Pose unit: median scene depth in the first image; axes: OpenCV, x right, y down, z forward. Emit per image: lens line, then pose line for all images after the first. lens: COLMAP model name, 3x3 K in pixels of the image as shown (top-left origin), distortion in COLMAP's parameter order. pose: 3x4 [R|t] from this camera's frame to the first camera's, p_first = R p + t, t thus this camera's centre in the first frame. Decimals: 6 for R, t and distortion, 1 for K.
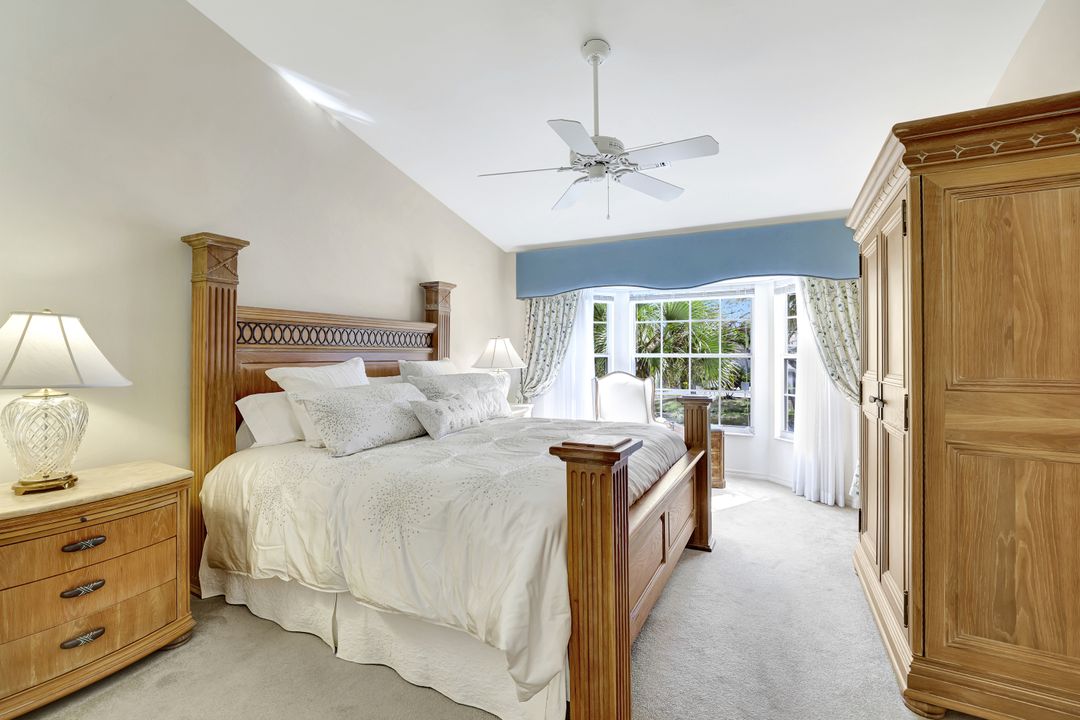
lens RADIAL K [[471.8, 0, 536.4], [0, 471.8, 351.0], [0, 0, 1]] dist [-0.051189, 0.022466]
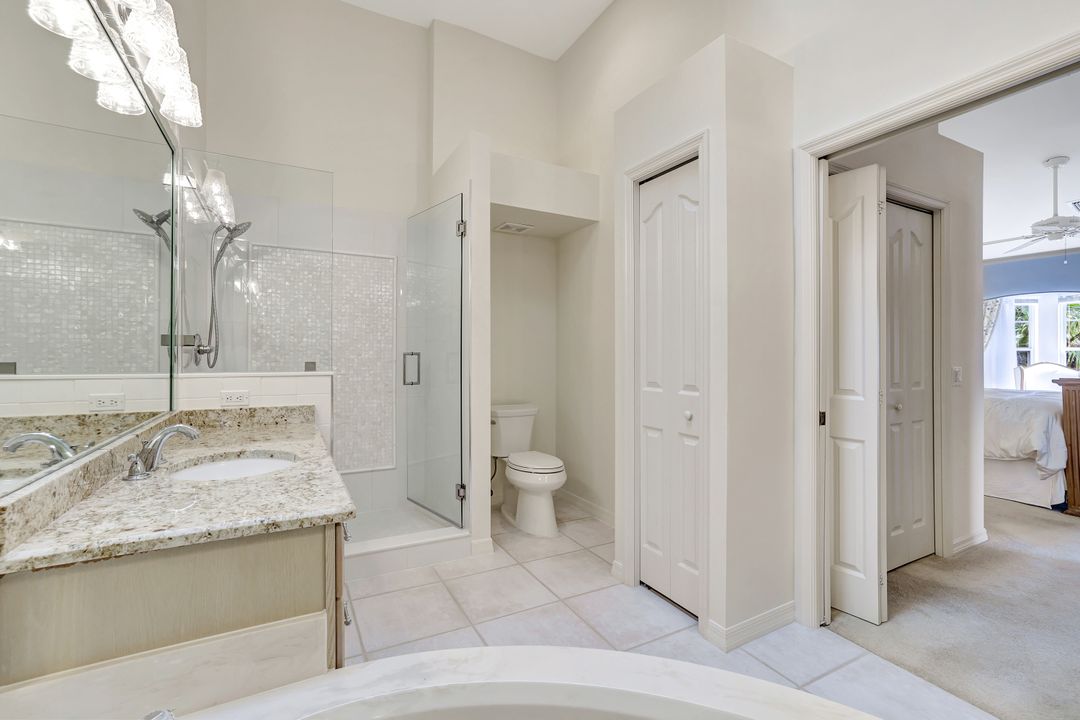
lens RADIAL K [[471.8, 0, 536.4], [0, 471.8, 351.0], [0, 0, 1]] dist [-0.051189, 0.022466]
pose [[0.824679, -0.003760, -0.565589, -0.242892], [0.000232, 0.999980, -0.006309, 0.022483], [0.565602, 0.005072, 0.824663, -0.715582]]
